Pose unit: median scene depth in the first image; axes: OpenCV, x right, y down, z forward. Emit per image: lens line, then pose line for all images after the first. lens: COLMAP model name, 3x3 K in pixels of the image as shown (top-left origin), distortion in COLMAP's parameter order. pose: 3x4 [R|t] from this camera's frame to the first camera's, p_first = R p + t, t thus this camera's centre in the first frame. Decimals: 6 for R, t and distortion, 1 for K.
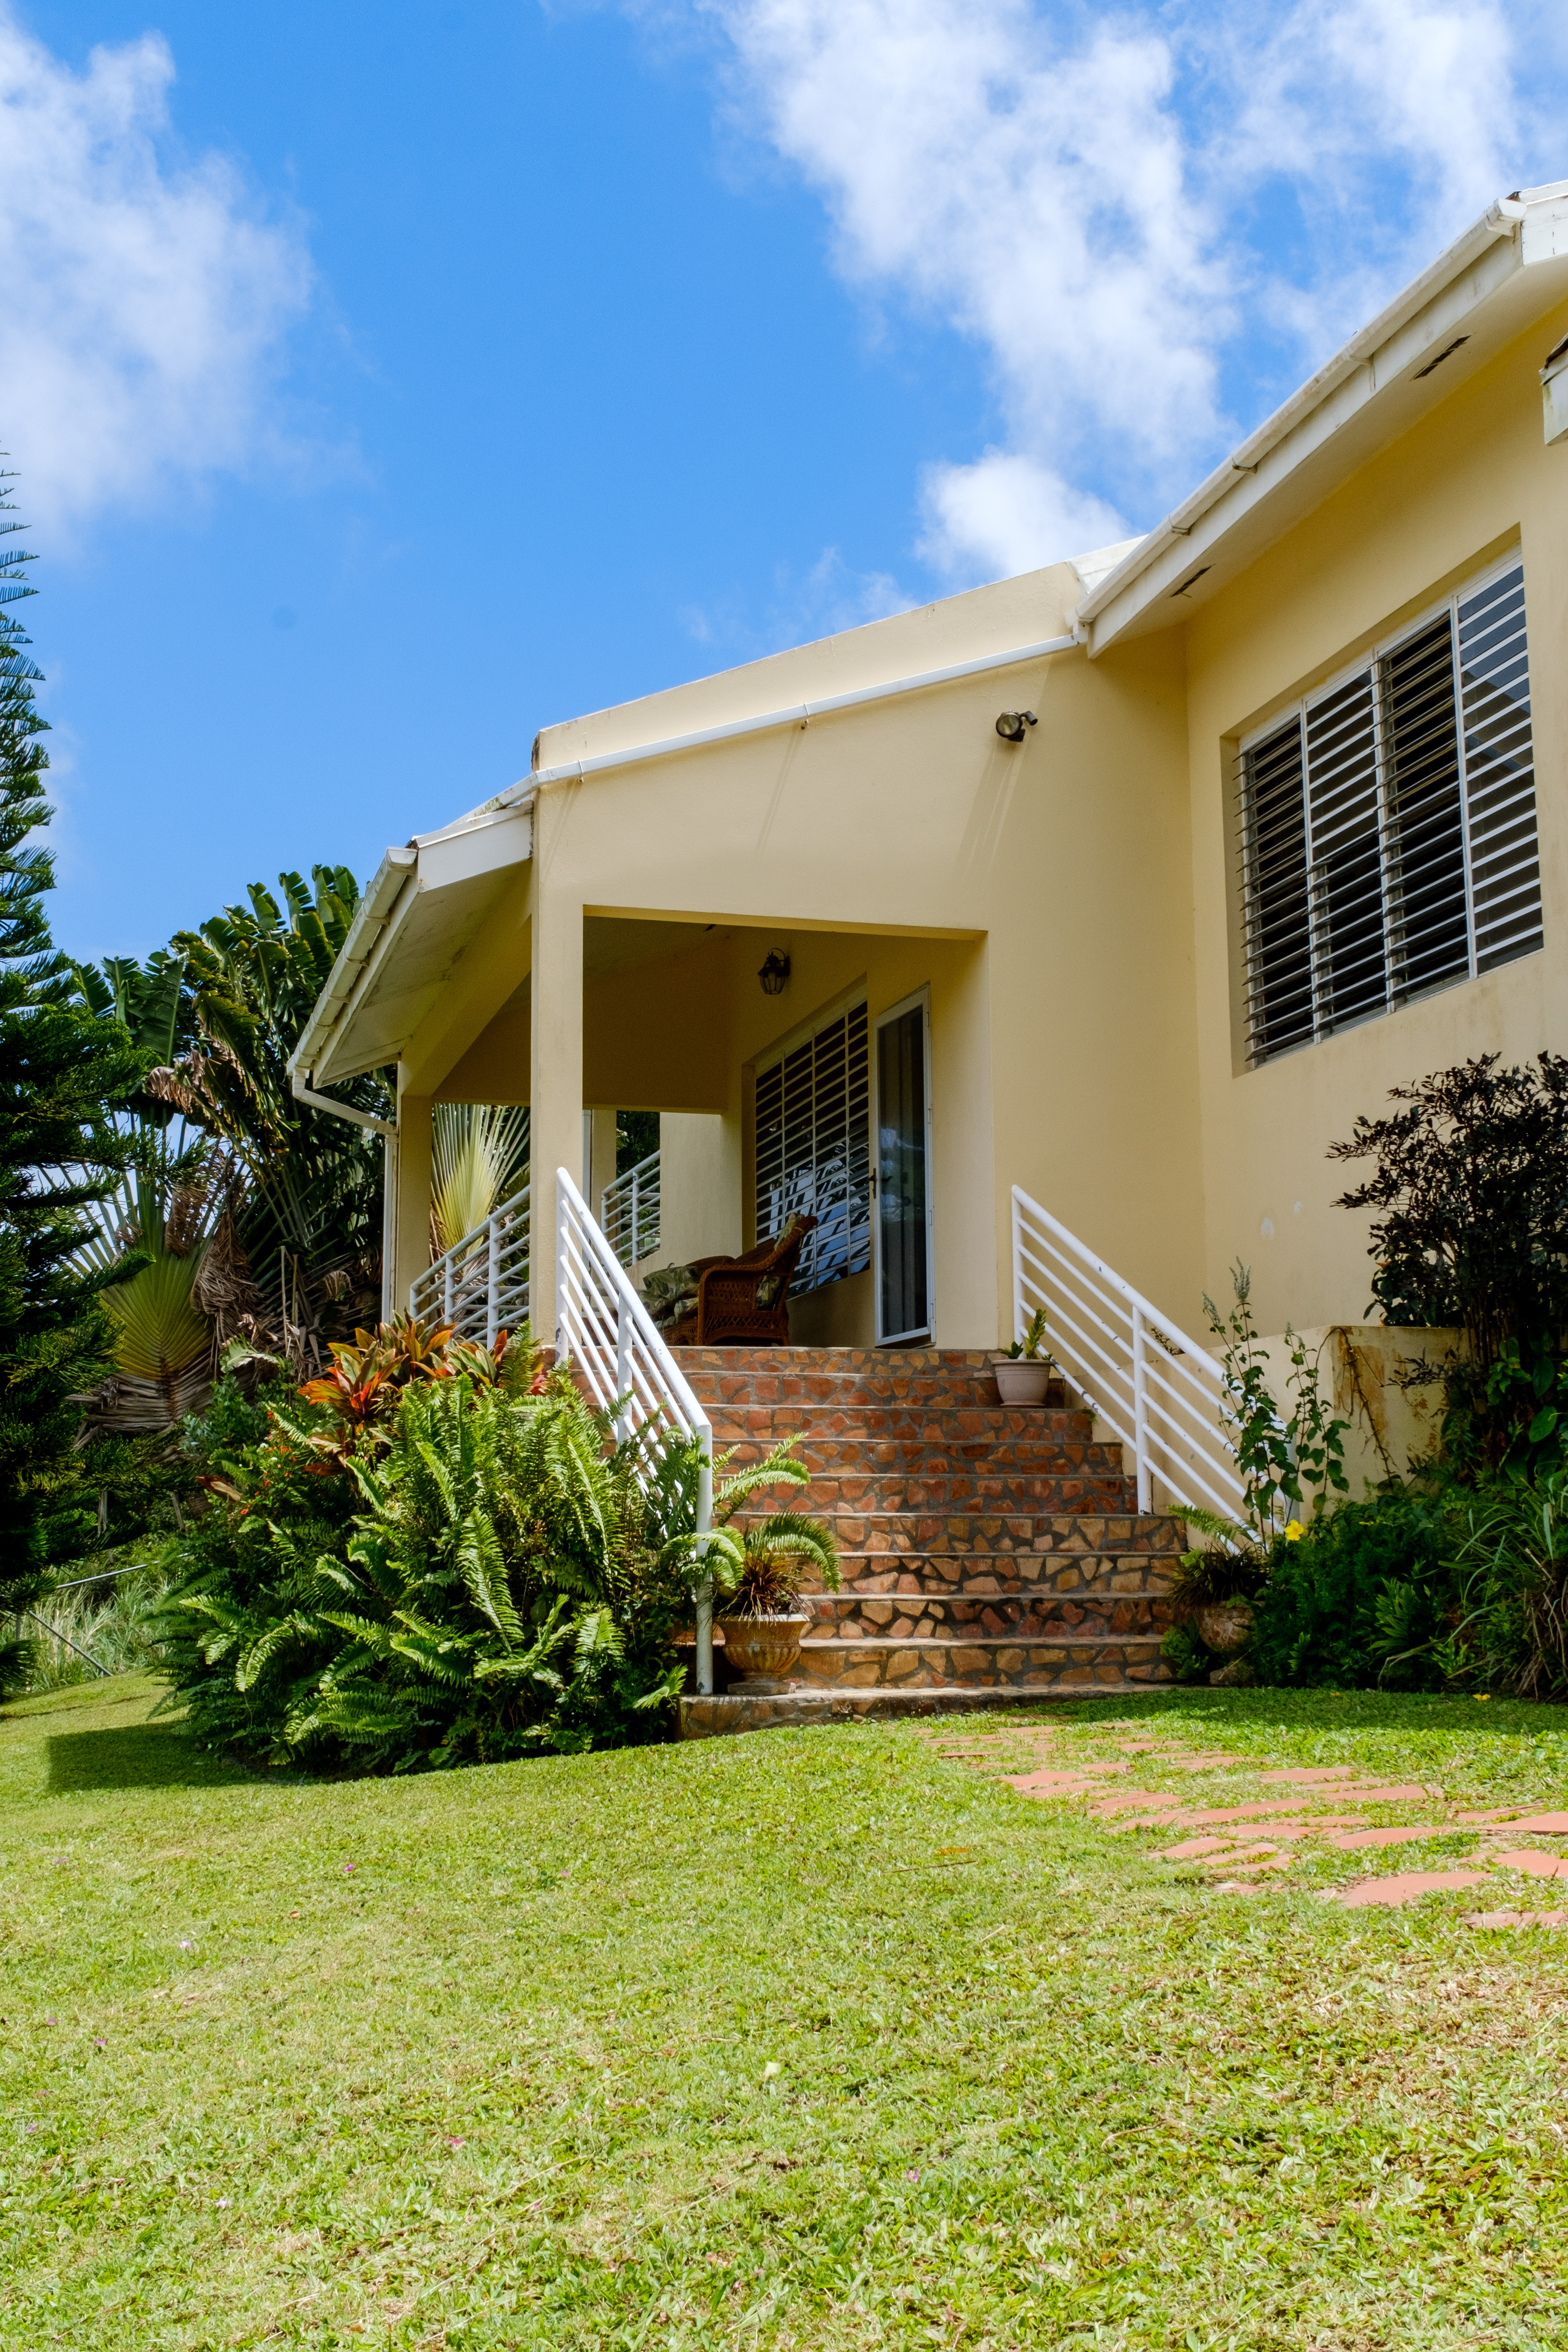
lens RADIAL K [[2414.1, 0, 787.0], [0, 2414.1, 1071.6], [0, 0, 1]] dist [0.026129, 0.005508]
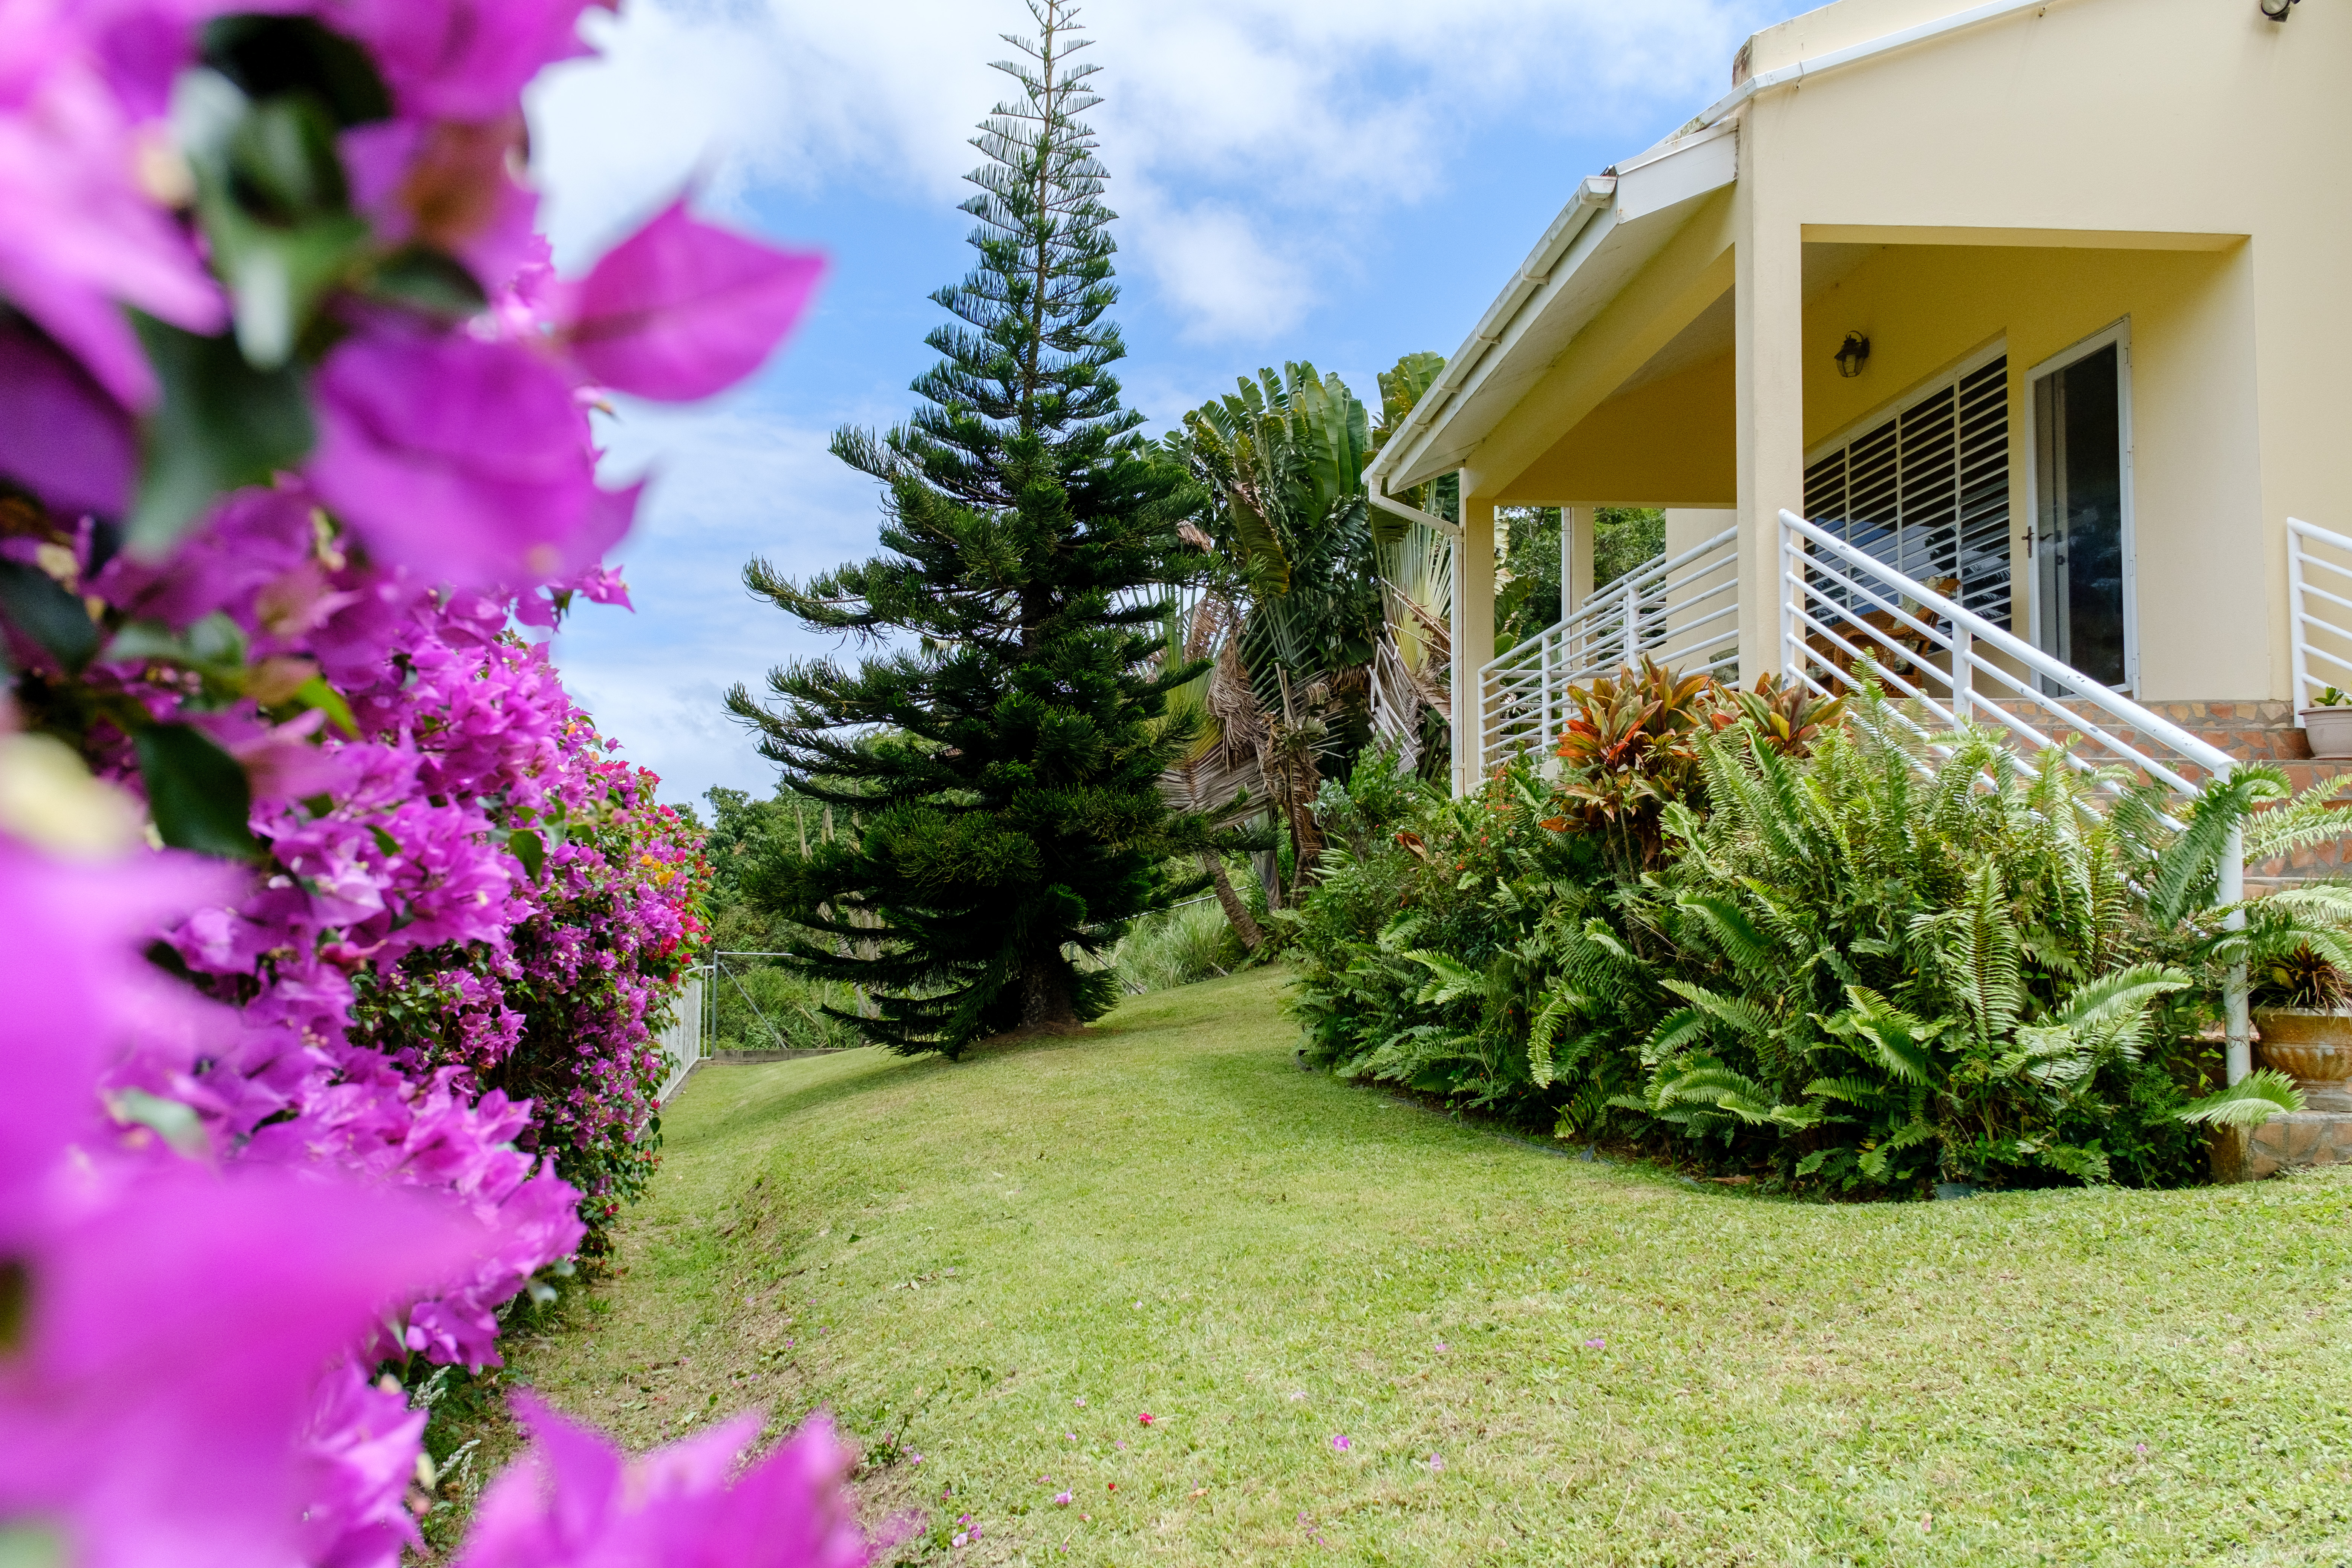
lens RADIAL K [[1788.1, 0, 1176.0], [0, 1788.1, 784.0], [0, 0, 1]] dist [0.002528, 0.002774]
pose [[0.973940, -0.002470, -0.226793, -0.114138], [0.032124, 0.991362, 0.127157, 0.033965], [0.224520, -0.131128, 0.965607, 0.180301]]
